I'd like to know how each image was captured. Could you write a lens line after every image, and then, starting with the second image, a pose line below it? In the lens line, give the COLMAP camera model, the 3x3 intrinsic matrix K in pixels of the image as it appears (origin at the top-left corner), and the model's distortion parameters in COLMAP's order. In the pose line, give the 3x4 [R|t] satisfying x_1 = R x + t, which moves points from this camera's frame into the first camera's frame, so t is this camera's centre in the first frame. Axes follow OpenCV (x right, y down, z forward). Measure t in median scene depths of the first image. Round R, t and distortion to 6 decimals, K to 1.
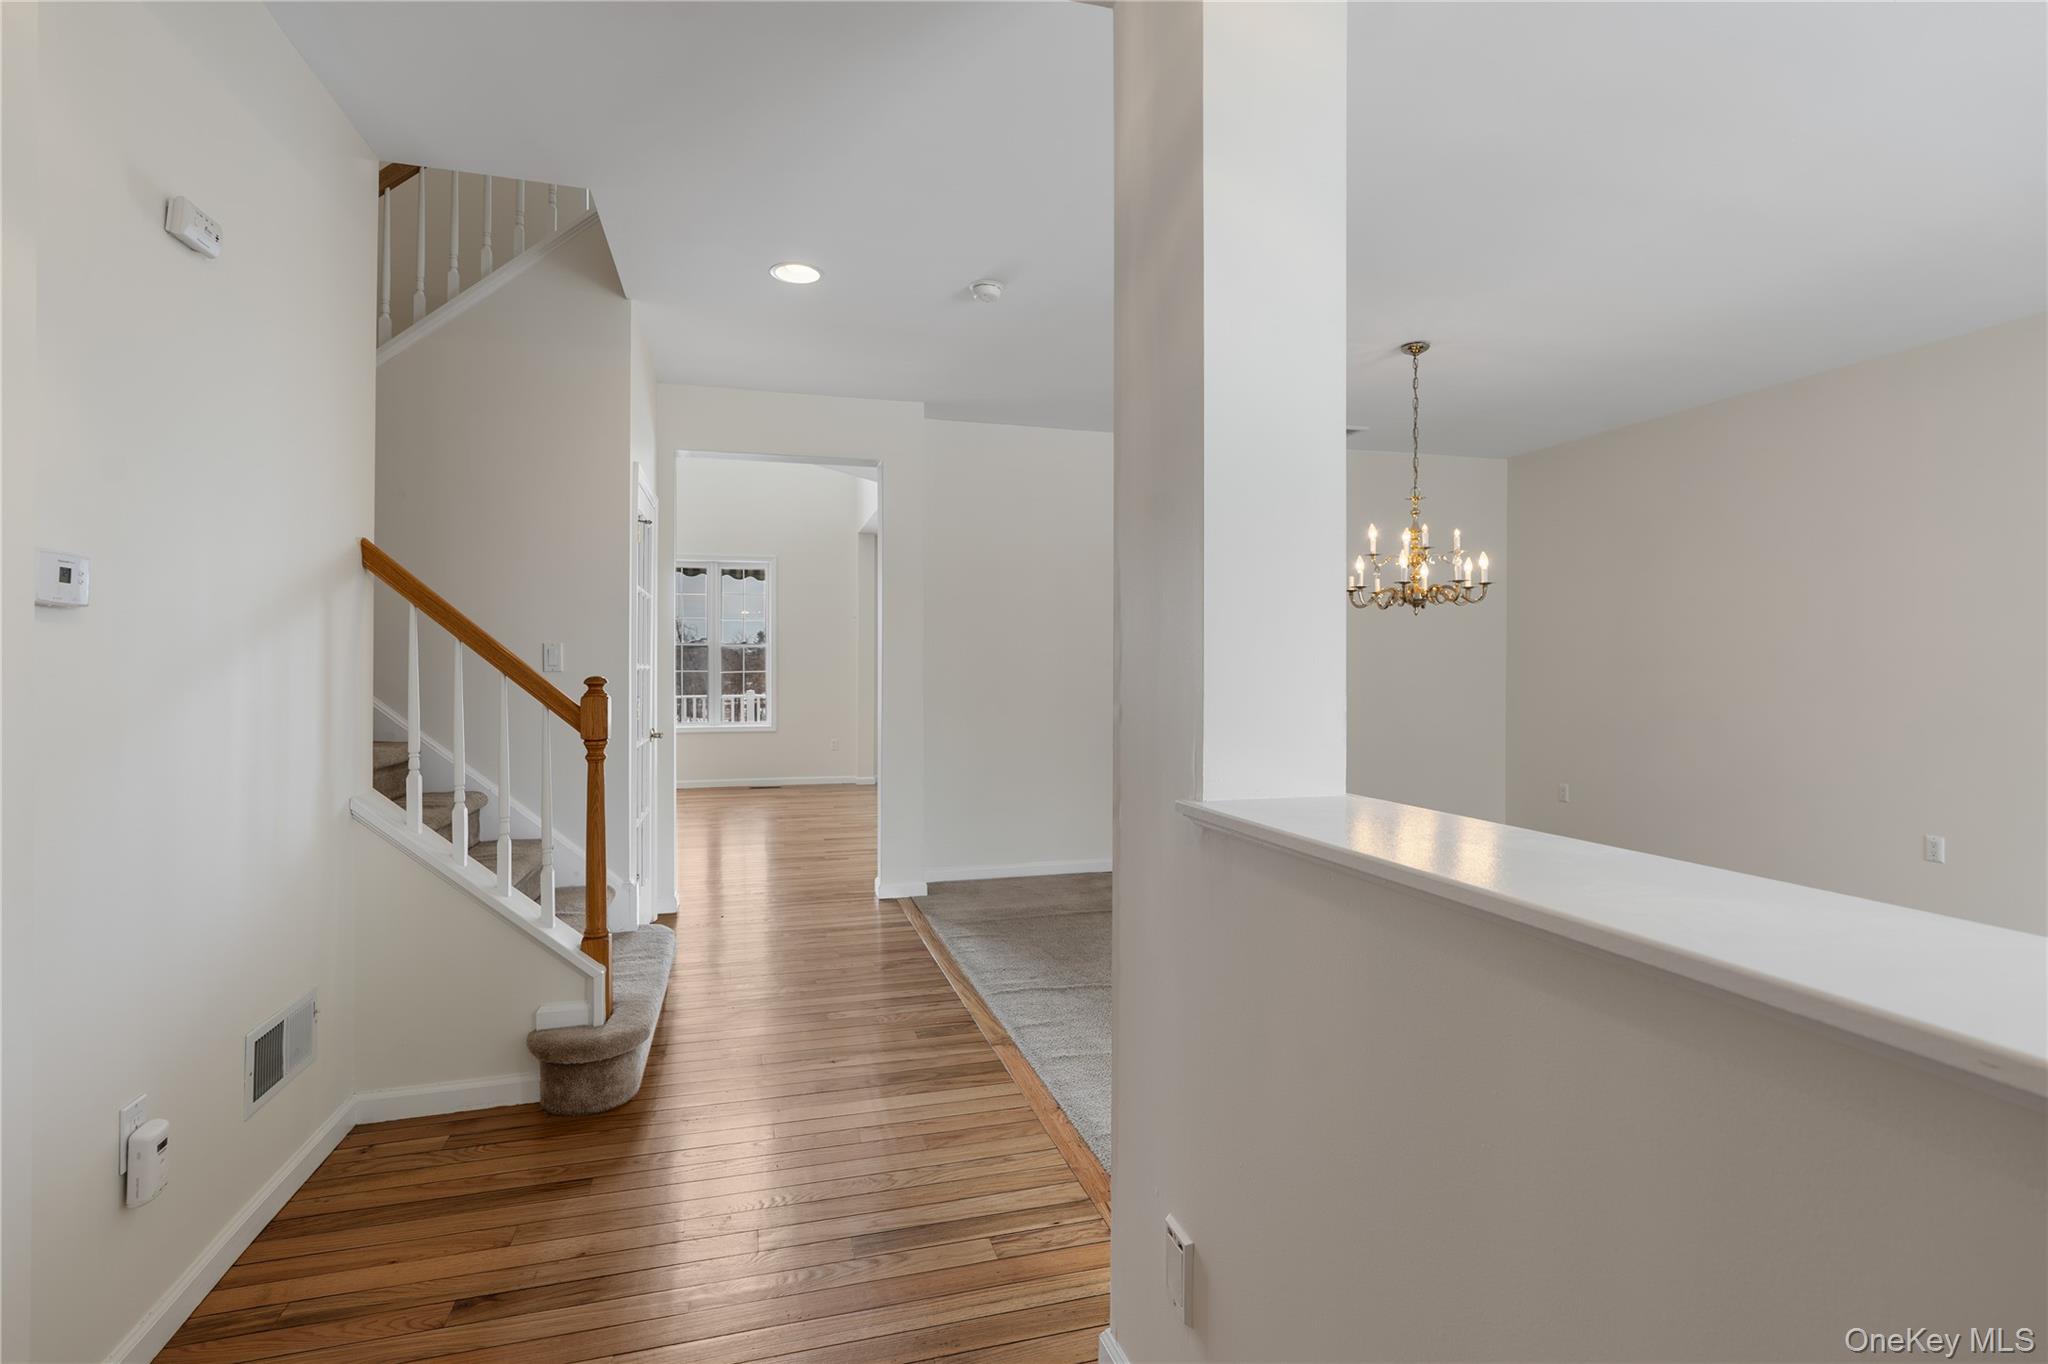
lens RADIAL K [[941.9, 0, 1011.3], [0, 941.9, 686.8], [0, 0, 1]] dist [-0.012400, 0.005667]
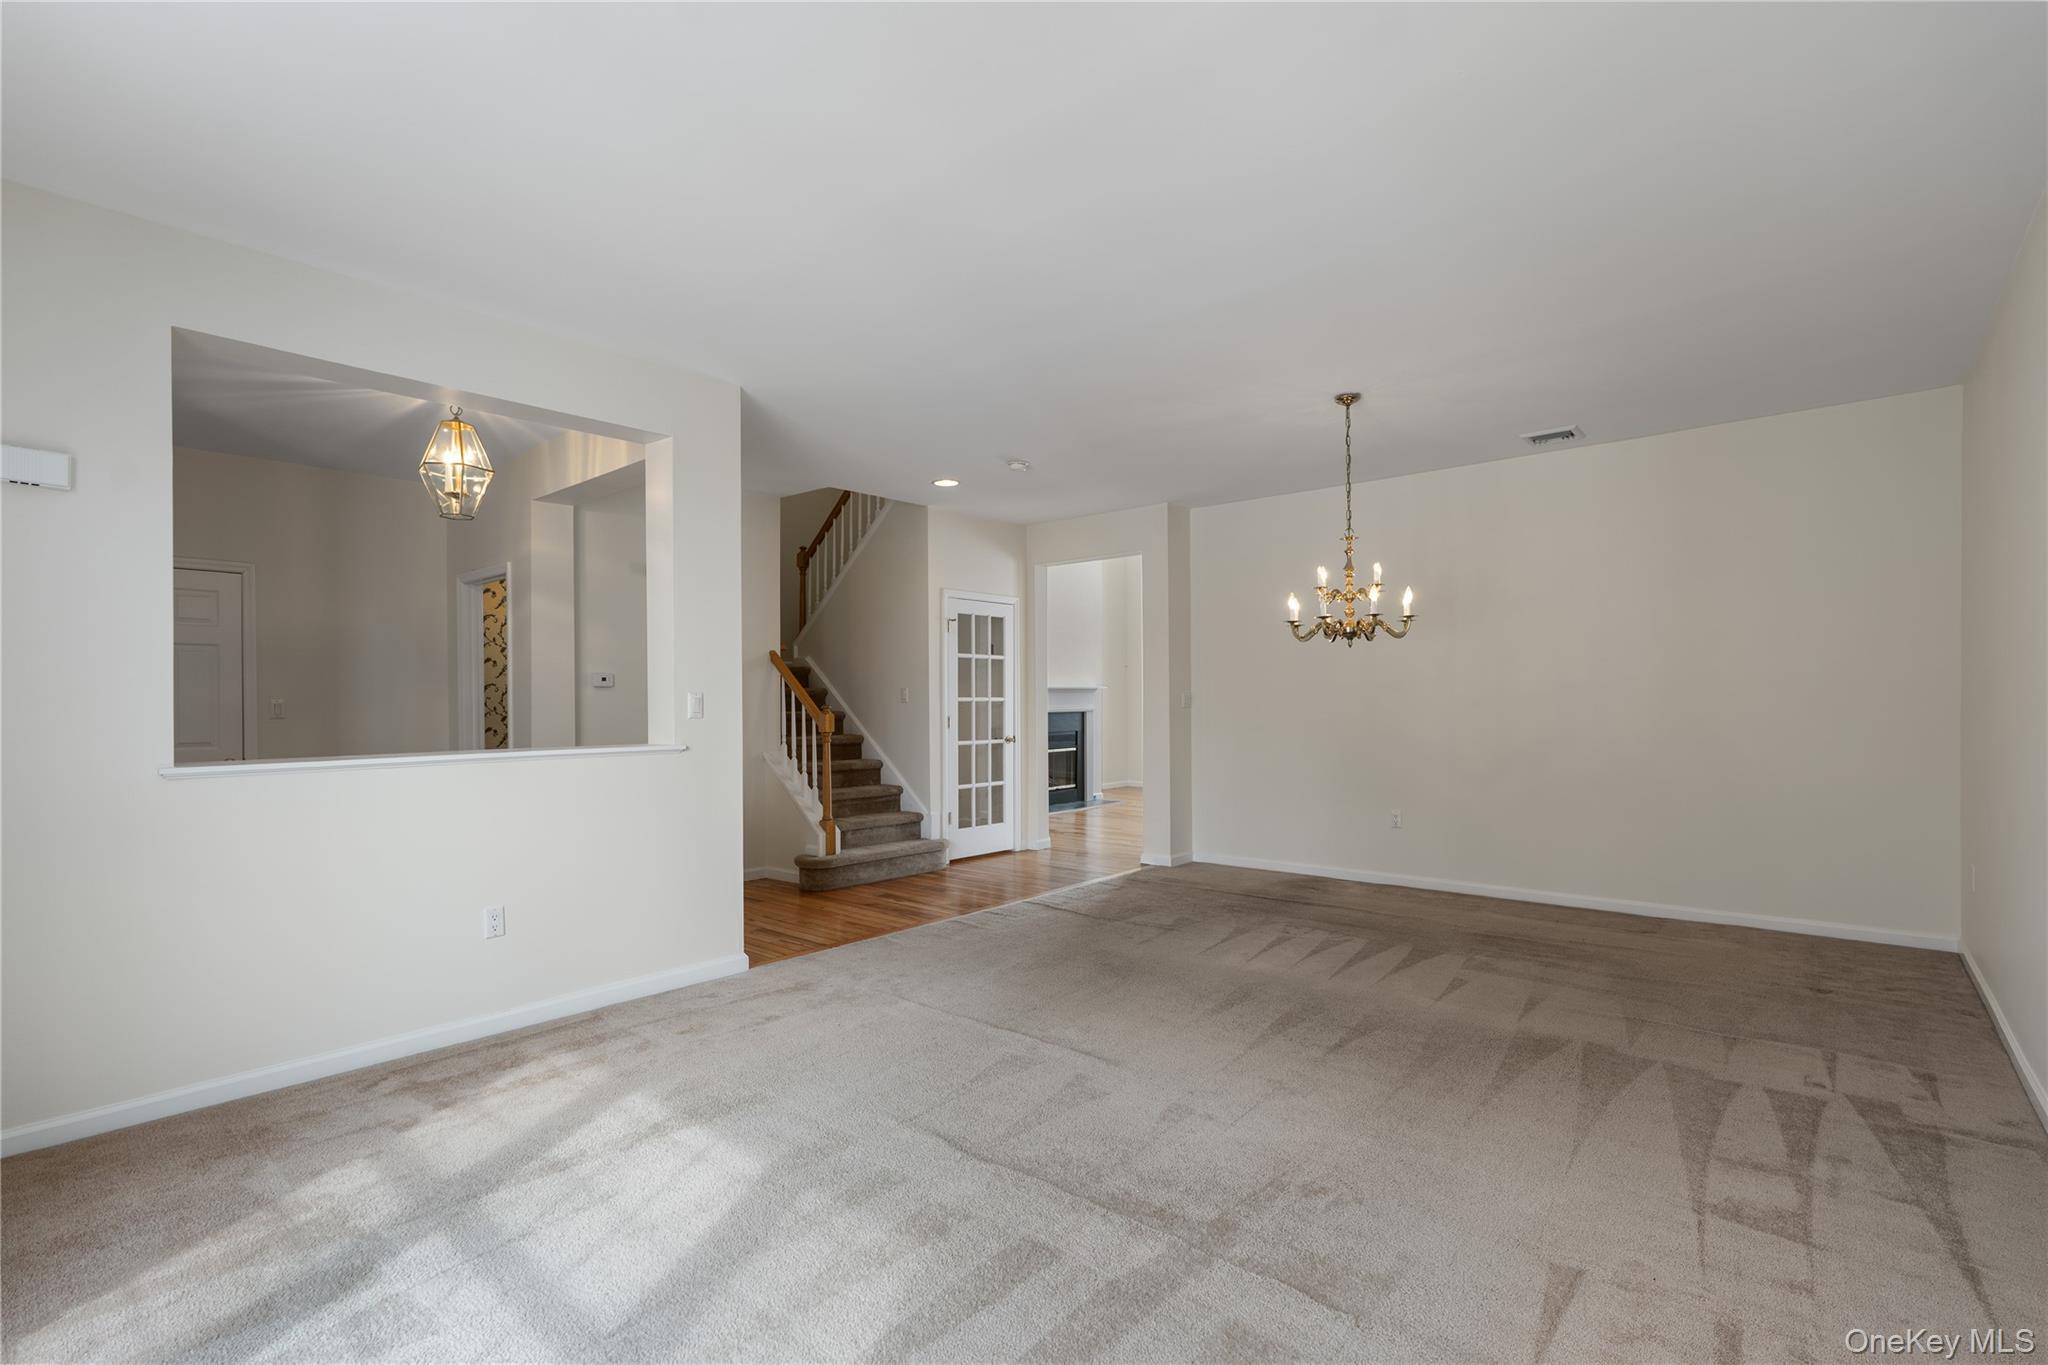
lens RADIAL K [[941.9, 0, 1011.3], [0, 941.9, 687.3], [0, 0, 1]] dist [-0.012400, 0.005667]
pose [[0.548488, -0.018243, -0.835959, 1.793994], [-0.007140, 0.999623, -0.026499, 0.007350], [0.836128, 0.020503, 0.548152, 0.135611]]
